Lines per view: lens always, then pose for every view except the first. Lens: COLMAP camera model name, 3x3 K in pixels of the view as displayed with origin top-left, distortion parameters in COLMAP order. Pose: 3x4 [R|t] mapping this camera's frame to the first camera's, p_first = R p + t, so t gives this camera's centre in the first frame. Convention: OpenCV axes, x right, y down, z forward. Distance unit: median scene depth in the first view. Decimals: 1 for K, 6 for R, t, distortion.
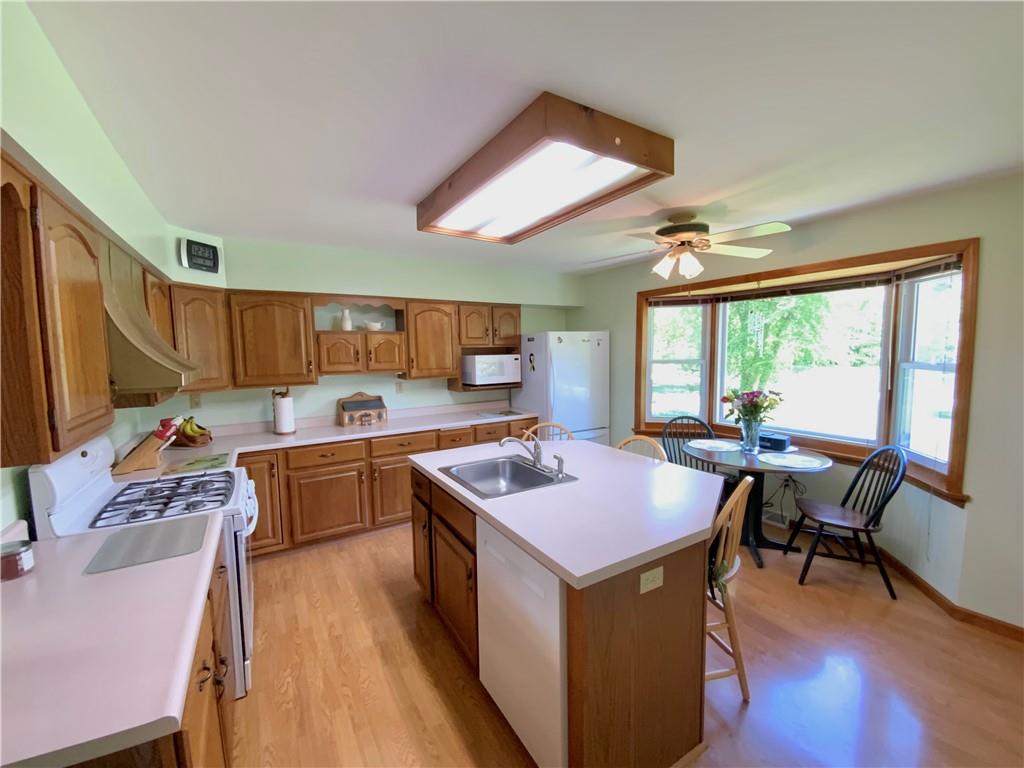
lens RADIAL K [[414.1, 0, 507.4], [0, 414.1, 386.2], [0, 0, 1]] dist [-0.000601, -0.008775]
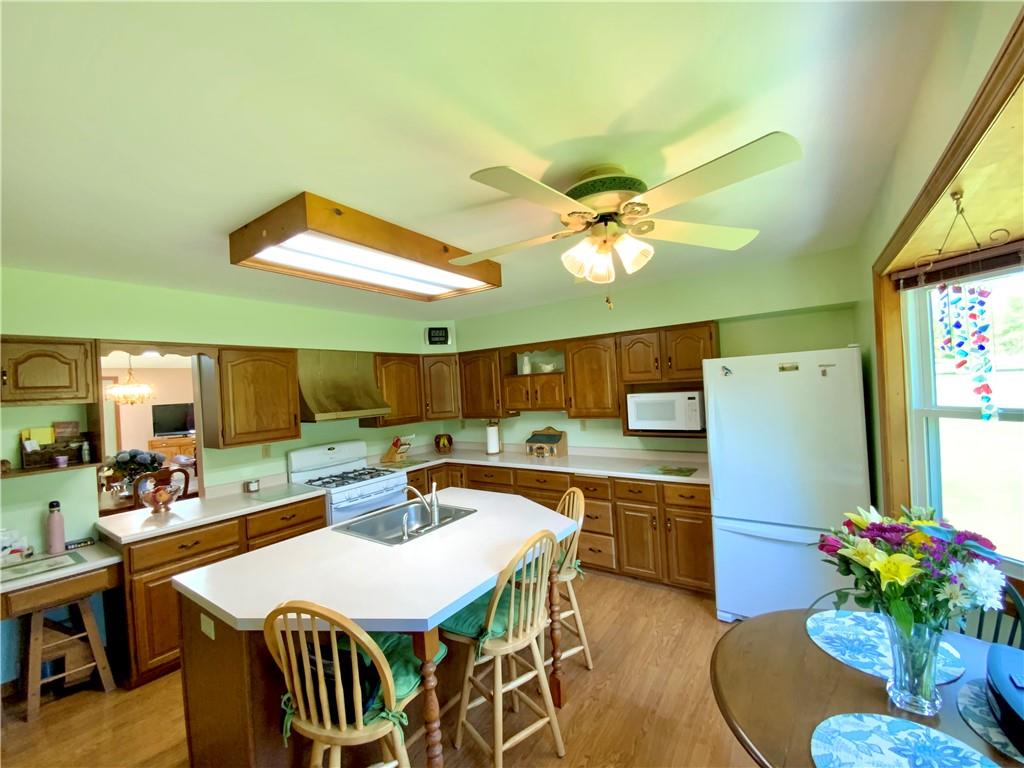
lens RADIAL K [[414.1, 0, 506.9], [0, 414.1, 384.9], [0, 0, 1]] dist [-0.000601, -0.008775]
pose [[0.382276, -0.008920, -0.924005, 0.640637], [-0.029027, 0.999344, -0.021657, -0.071746], [0.923592, 0.035100, 0.381766, 0.476873]]
